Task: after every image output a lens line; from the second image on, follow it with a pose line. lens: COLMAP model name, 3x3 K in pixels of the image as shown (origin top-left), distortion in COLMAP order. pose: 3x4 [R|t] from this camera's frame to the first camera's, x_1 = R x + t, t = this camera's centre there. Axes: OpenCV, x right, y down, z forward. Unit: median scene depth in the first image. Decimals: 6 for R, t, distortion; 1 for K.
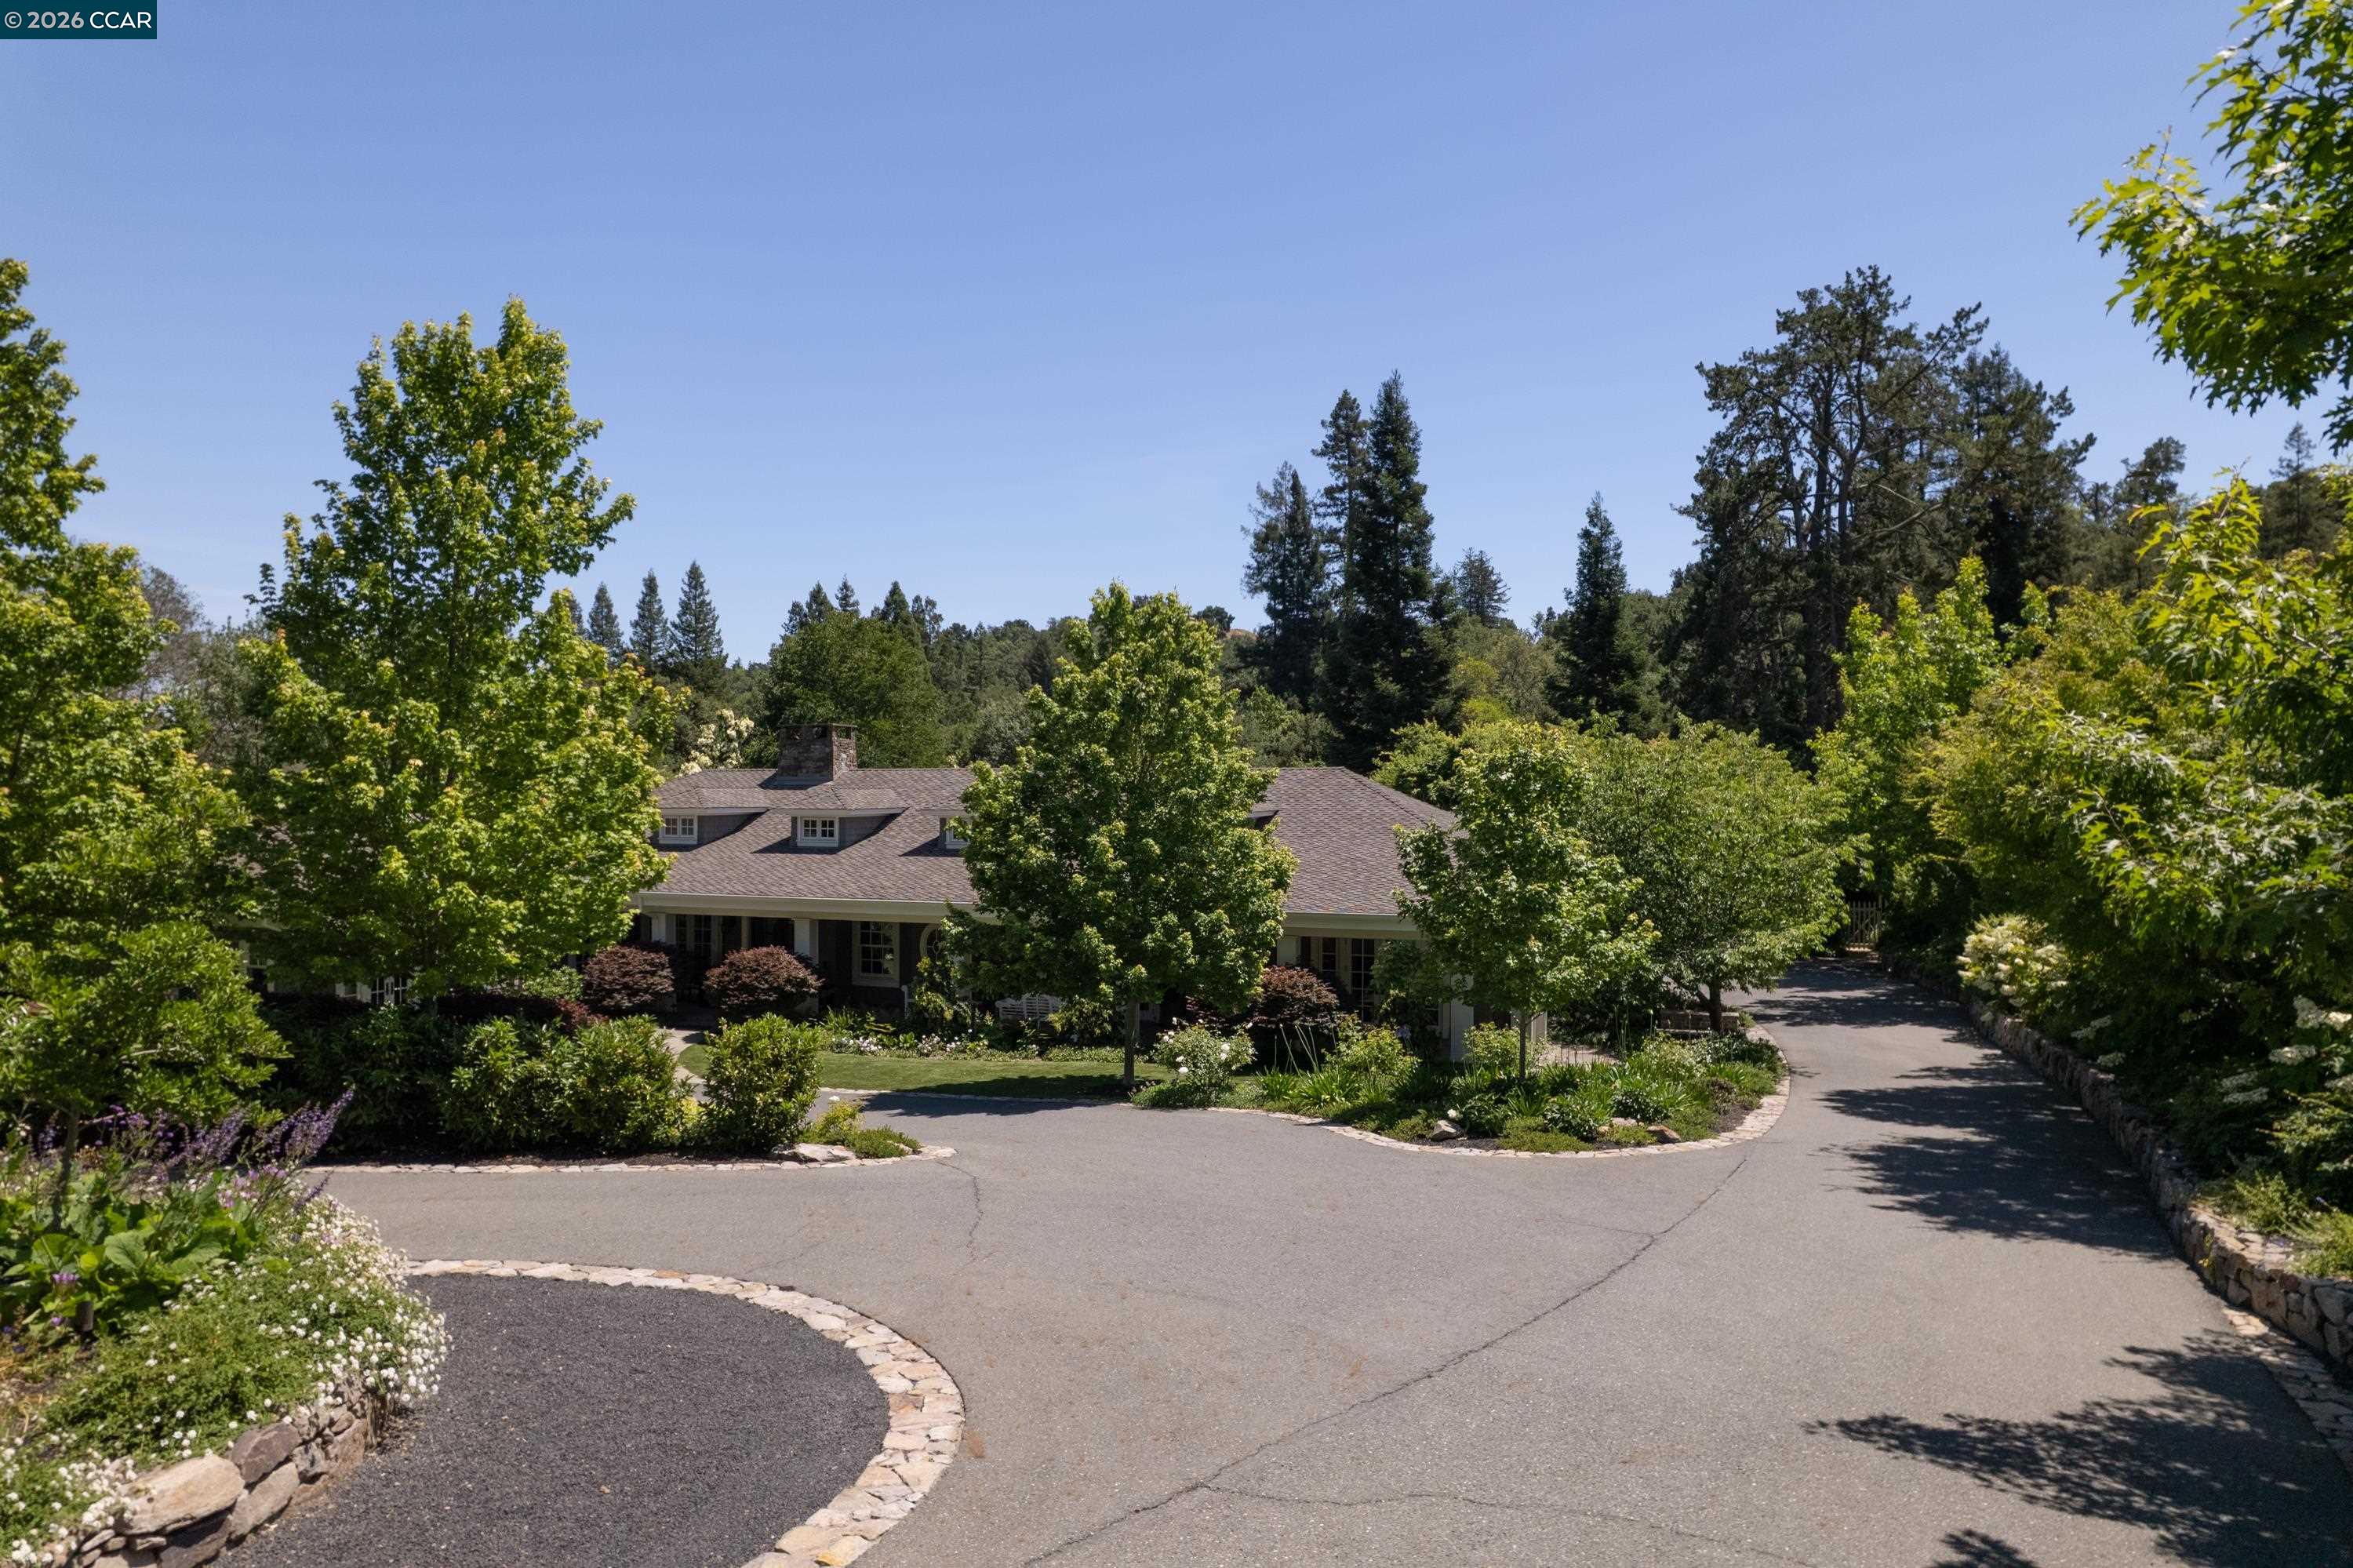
lens RADIAL K [[1510.1, 0, 1177.9], [0, 1510.1, 798.0], [0, 0, 1]] dist [-0.064689, 0.044451]
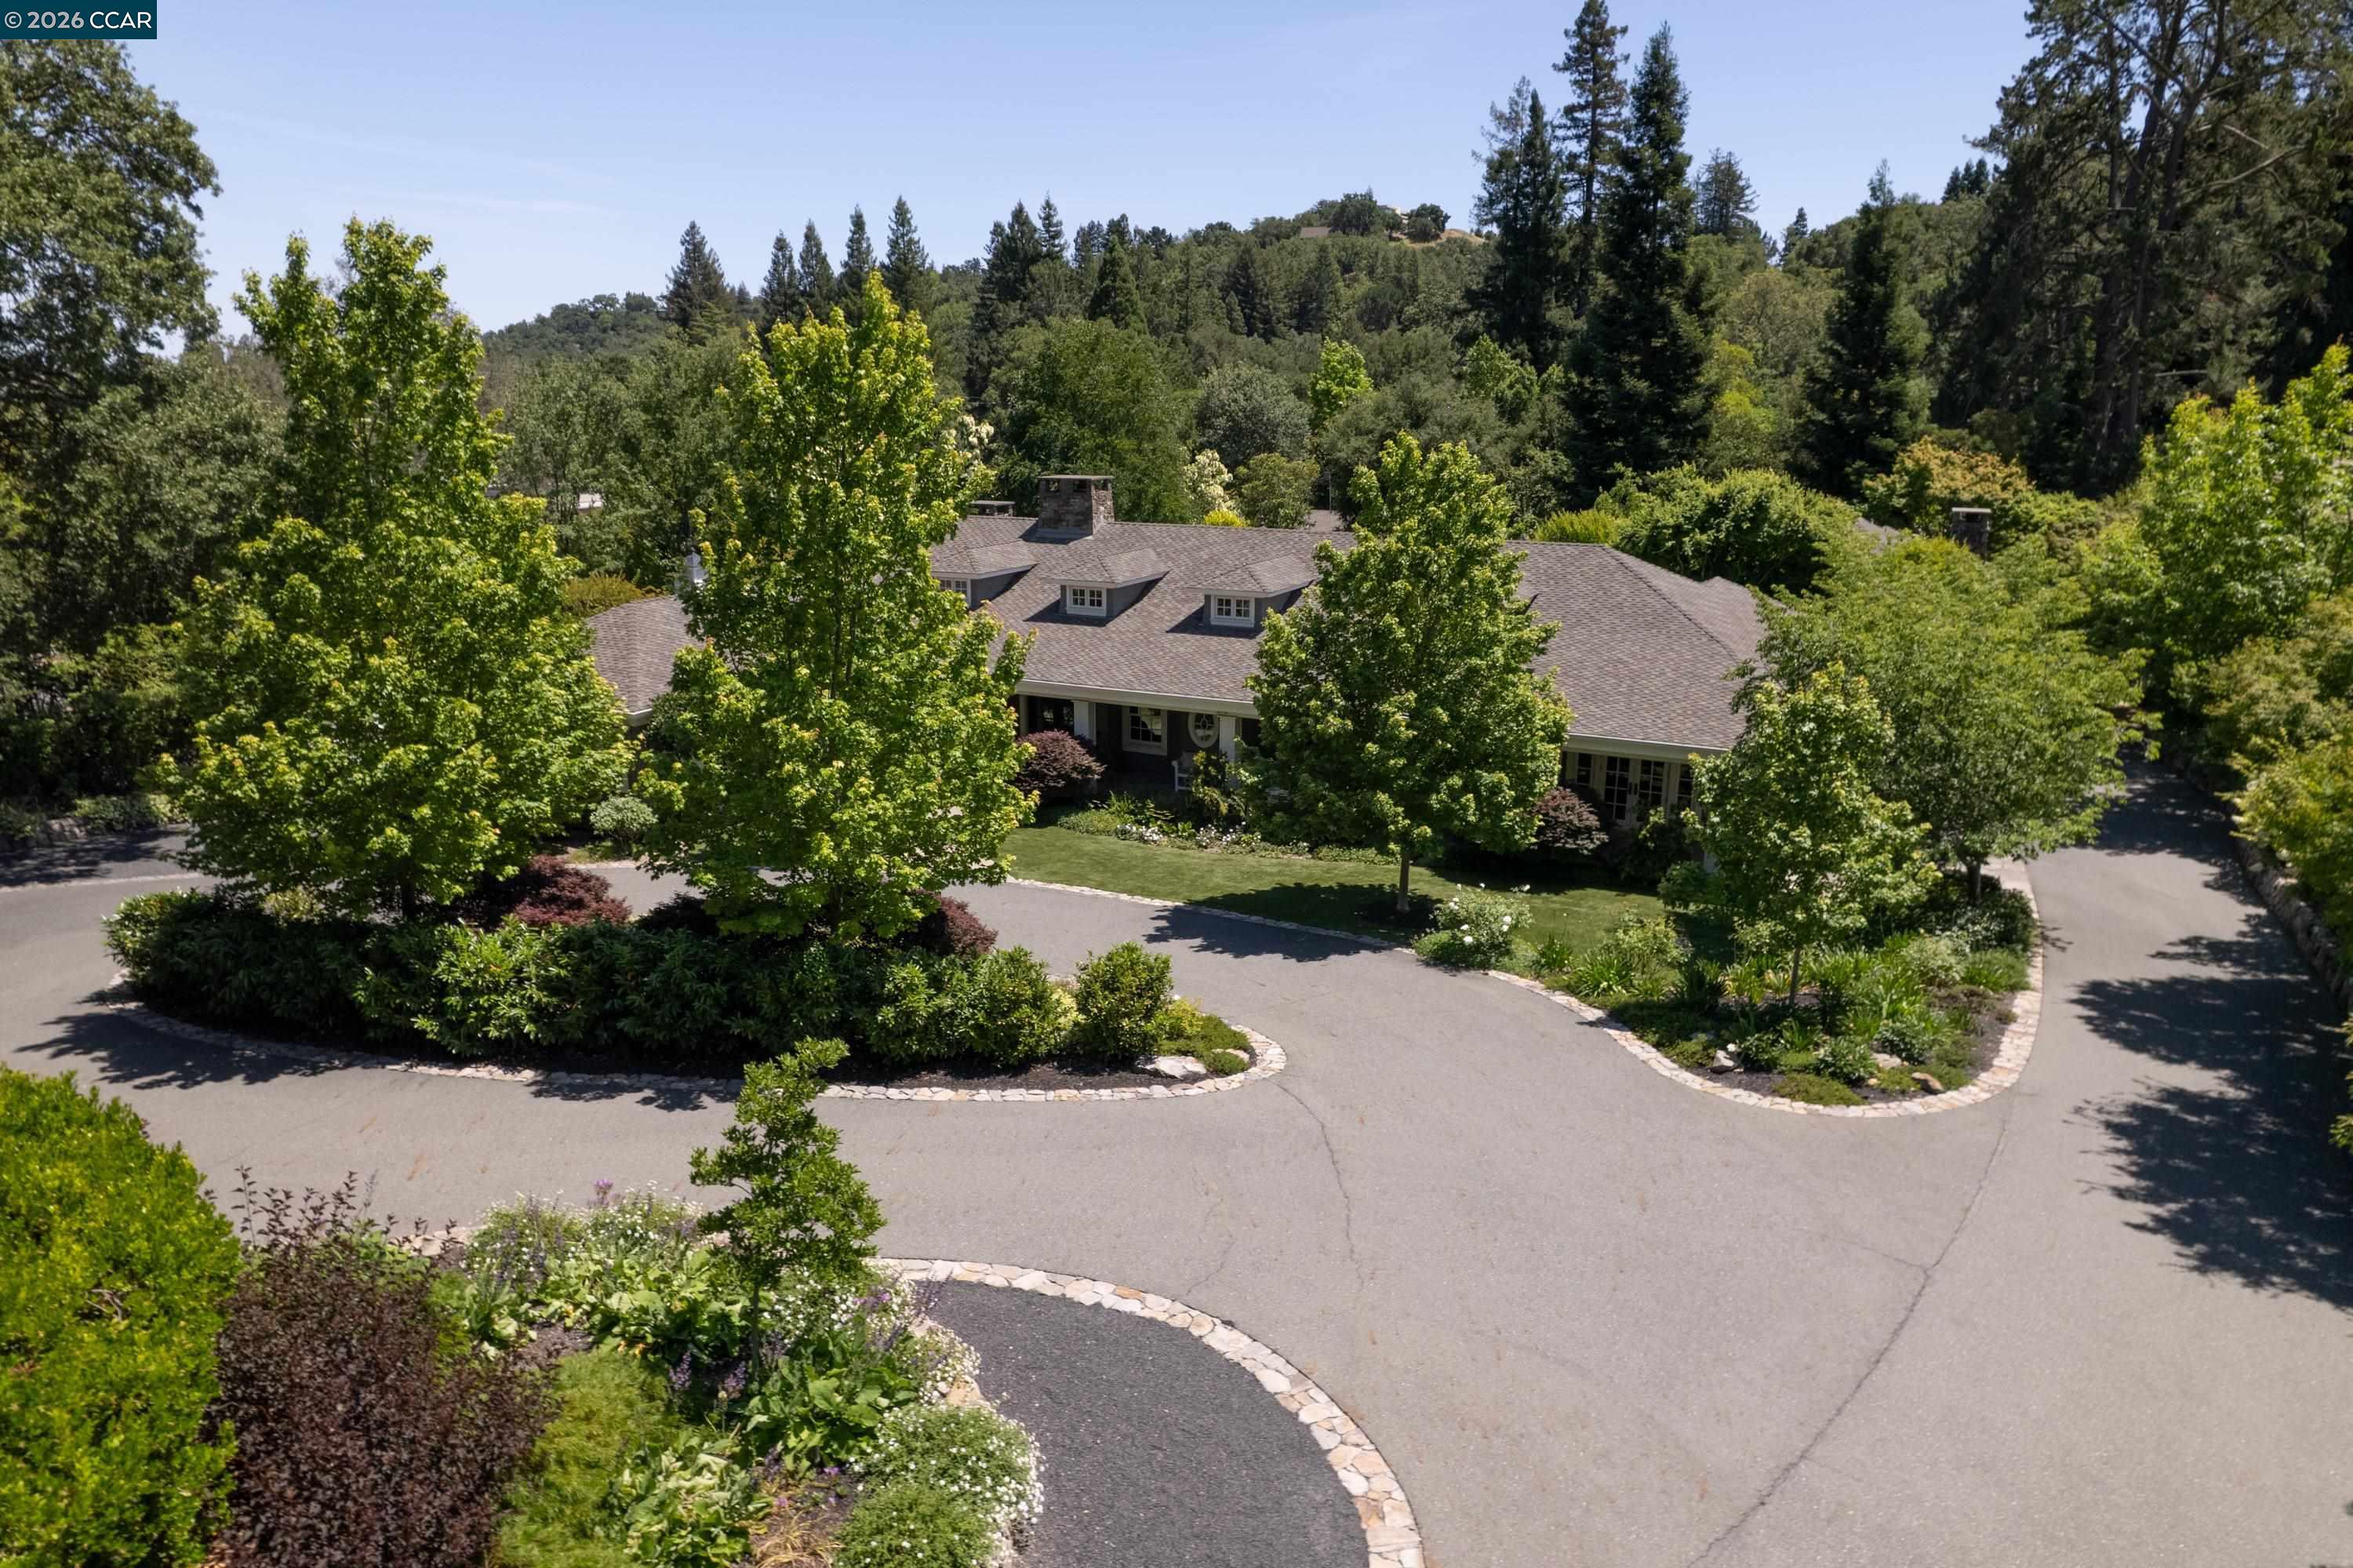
lens RADIAL K [[1514.3, 0, 1176.5], [0, 1514.3, 784.0], [0, 0, 1]] dist [-0.064708, 0.045579]
pose [[0.991584, 0.032345, -0.125359, -0.049768], [-0.000450, 0.969144, 0.246497, -0.136506], [0.129464, -0.244366, 0.961002, -0.039894]]
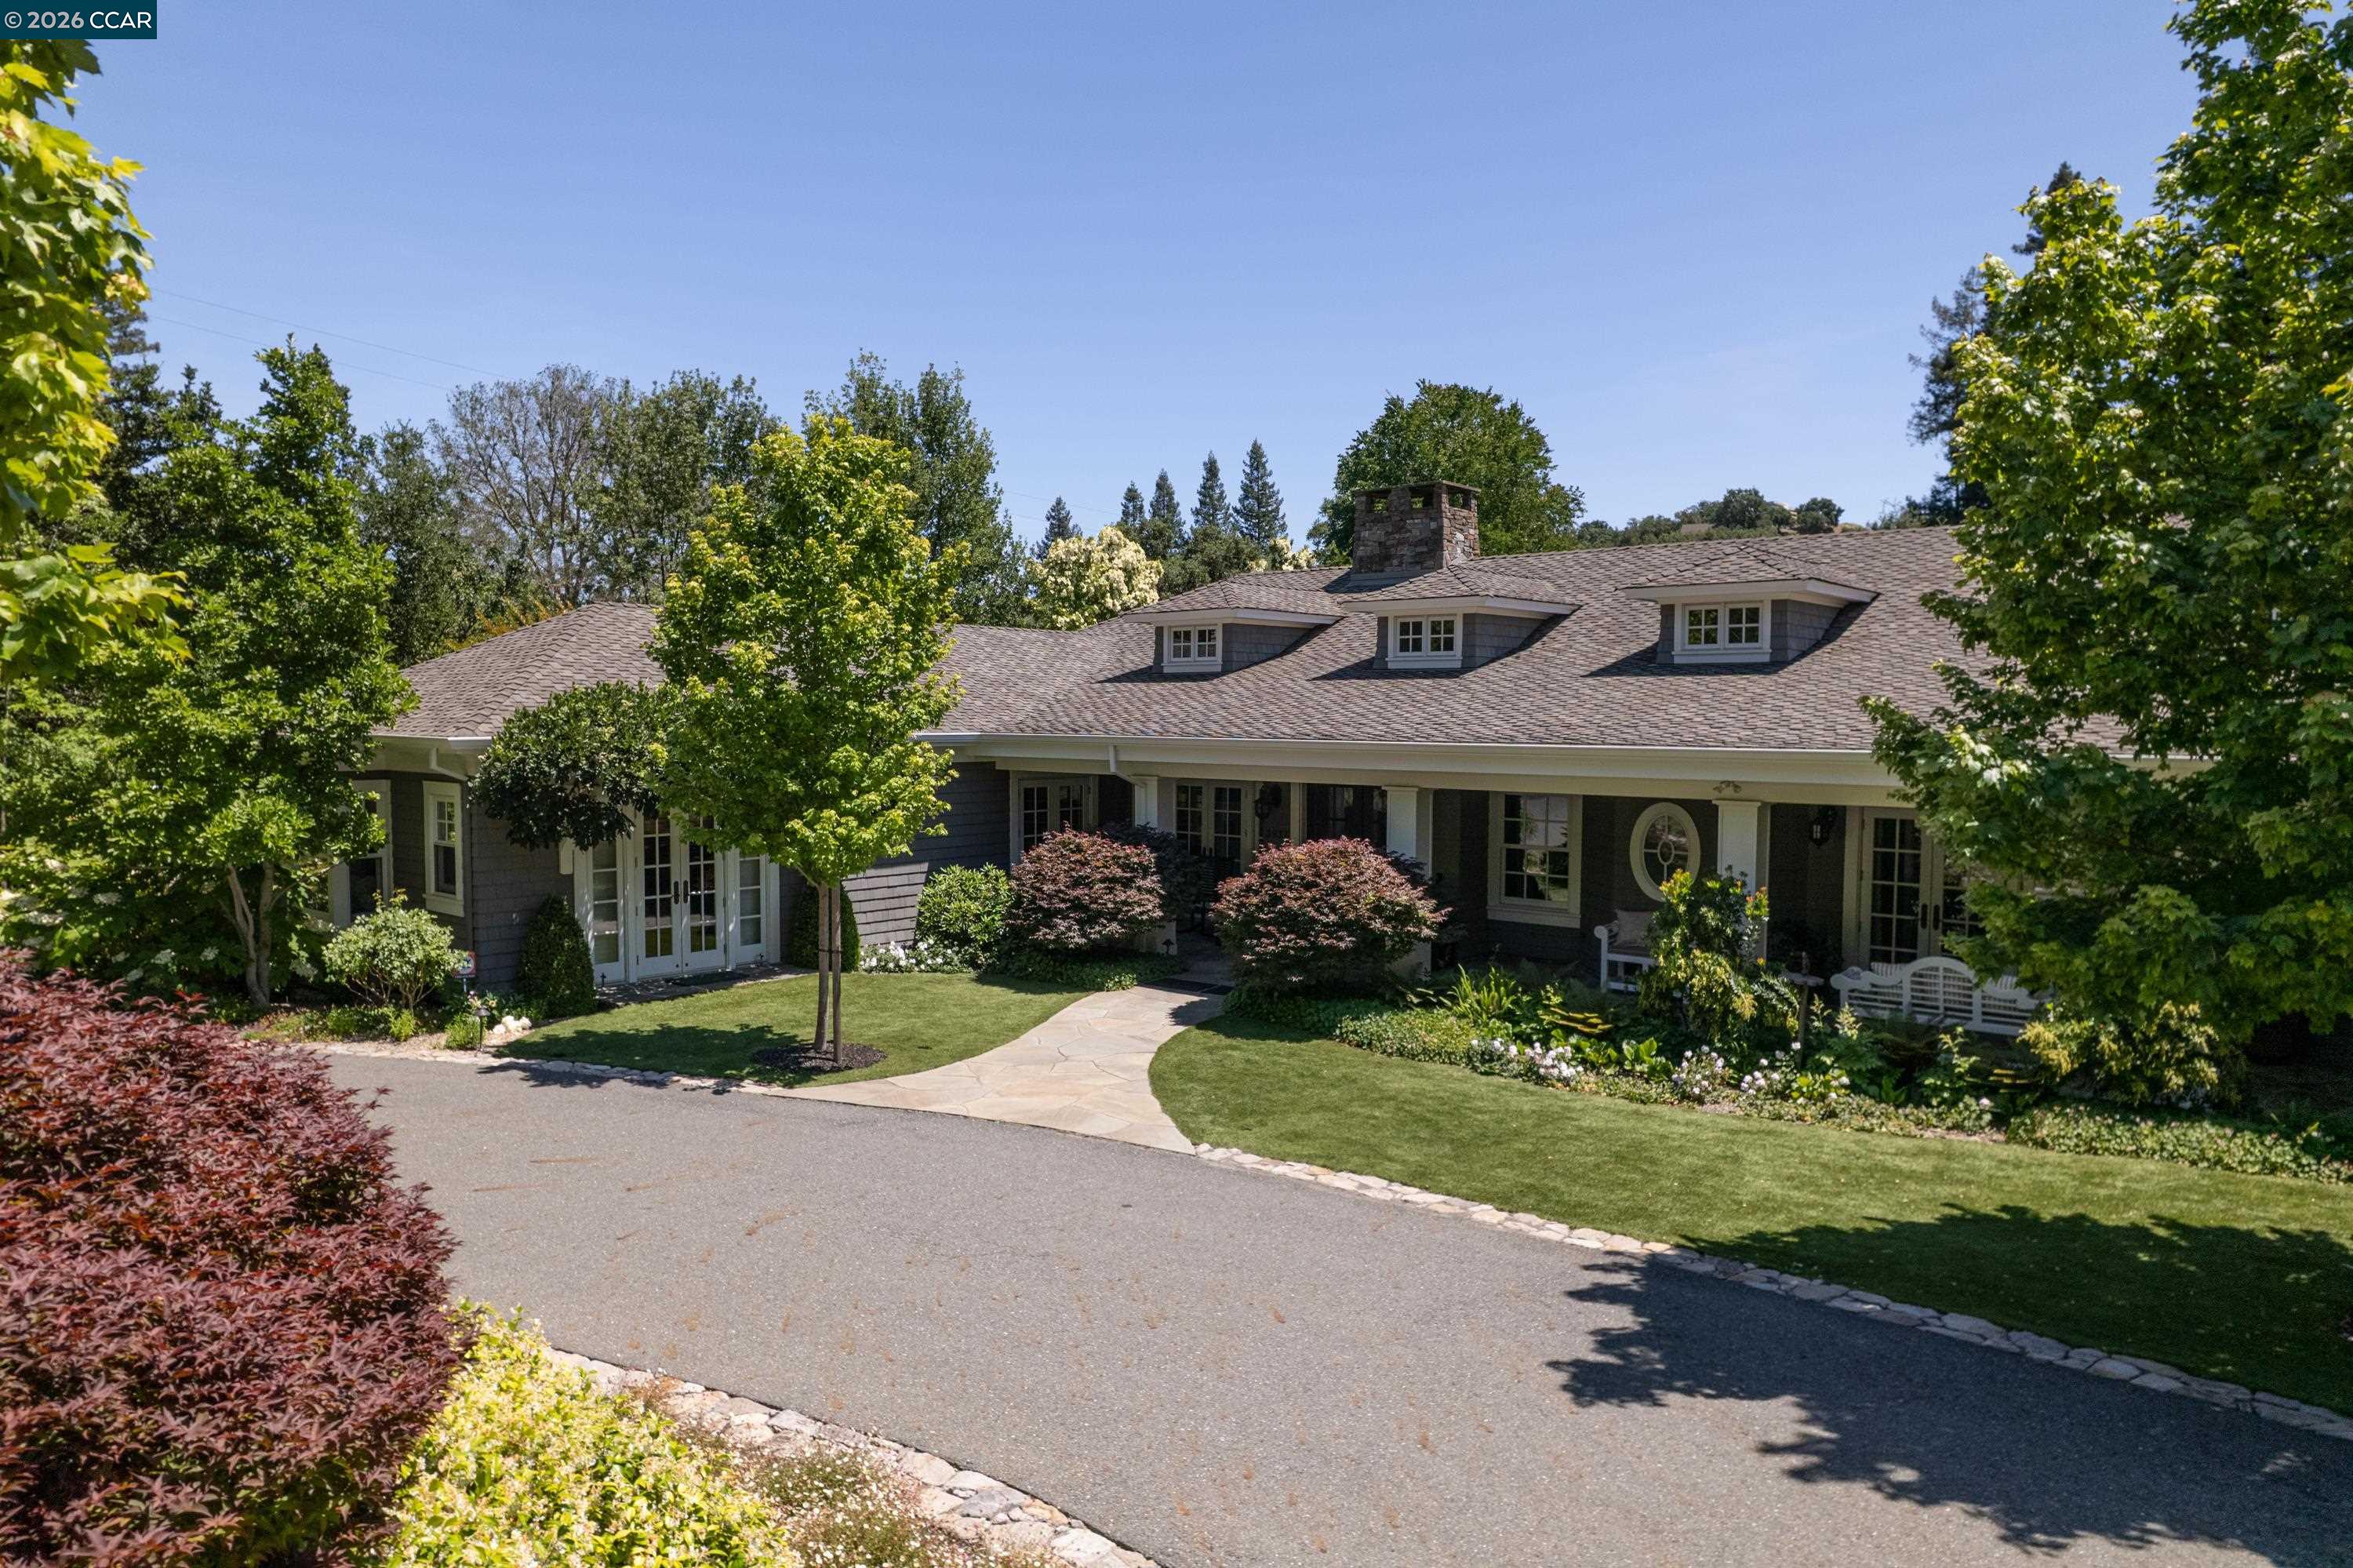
lens RADIAL K [[1514.3, 0, 1176.5], [0, 1514.3, 784.0], [0, 0, 1]] dist [-0.064708, 0.045579]
pose [[0.932457, 0.018347, -0.360816, -0.146840], [-0.002429, 0.999005, 0.044522, 0.060779], [0.361274, -0.040638, 0.931574, 0.532918]]
